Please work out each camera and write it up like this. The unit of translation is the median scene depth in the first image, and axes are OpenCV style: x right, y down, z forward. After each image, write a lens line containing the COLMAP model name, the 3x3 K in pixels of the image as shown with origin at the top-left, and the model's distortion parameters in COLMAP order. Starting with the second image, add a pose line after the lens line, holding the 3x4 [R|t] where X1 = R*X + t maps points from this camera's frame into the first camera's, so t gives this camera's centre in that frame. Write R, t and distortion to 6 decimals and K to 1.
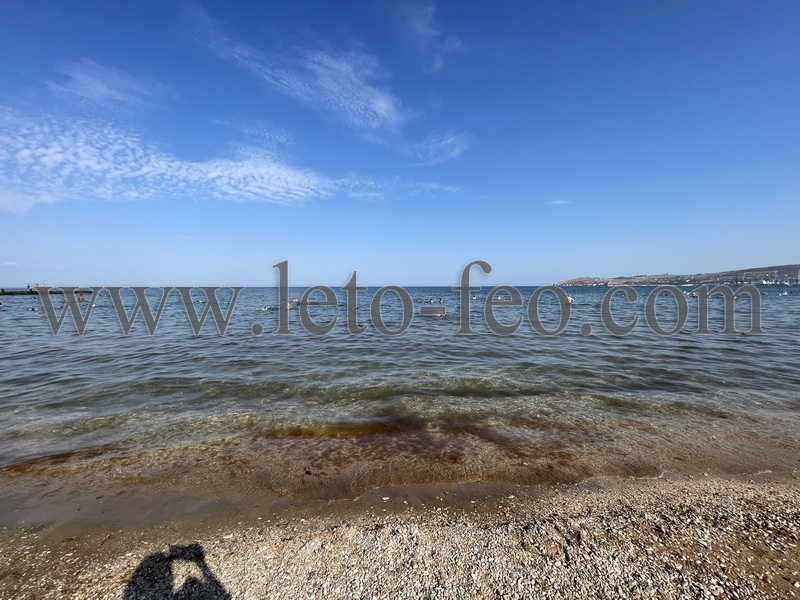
lens RADIAL K [[322.2, 0, 386.3], [0, 322.2, 300.0], [0, 0, 1]] dist [-0.000489, -0.000498]
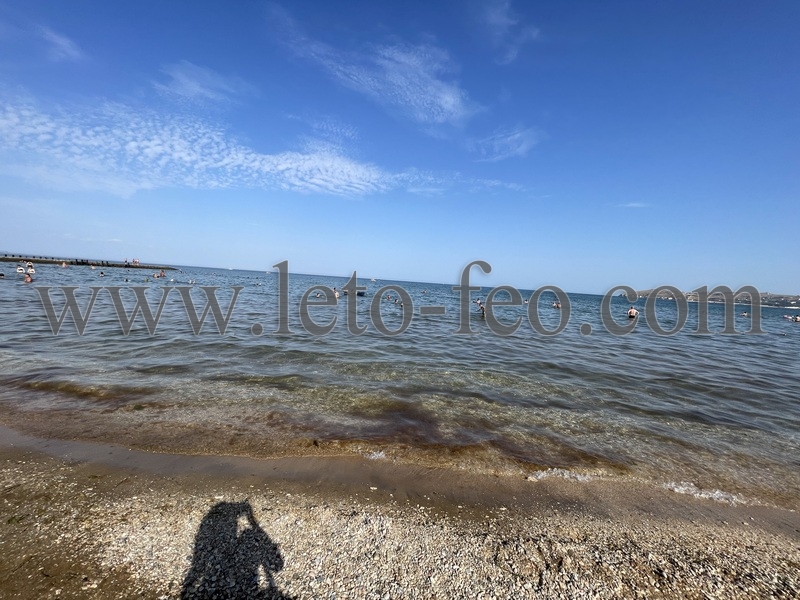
lens RADIAL K [[319.3, 0, 389.4], [0, 319.3, 299.8], [0, 0, 1]] dist [-0.000930, -0.000343]
pose [[0.985741, 0.080797, -0.147600, 0.167021], [-0.078459, 0.996683, 0.021602, -0.000355], [0.148856, -0.009714, 0.988811, 0.023729]]
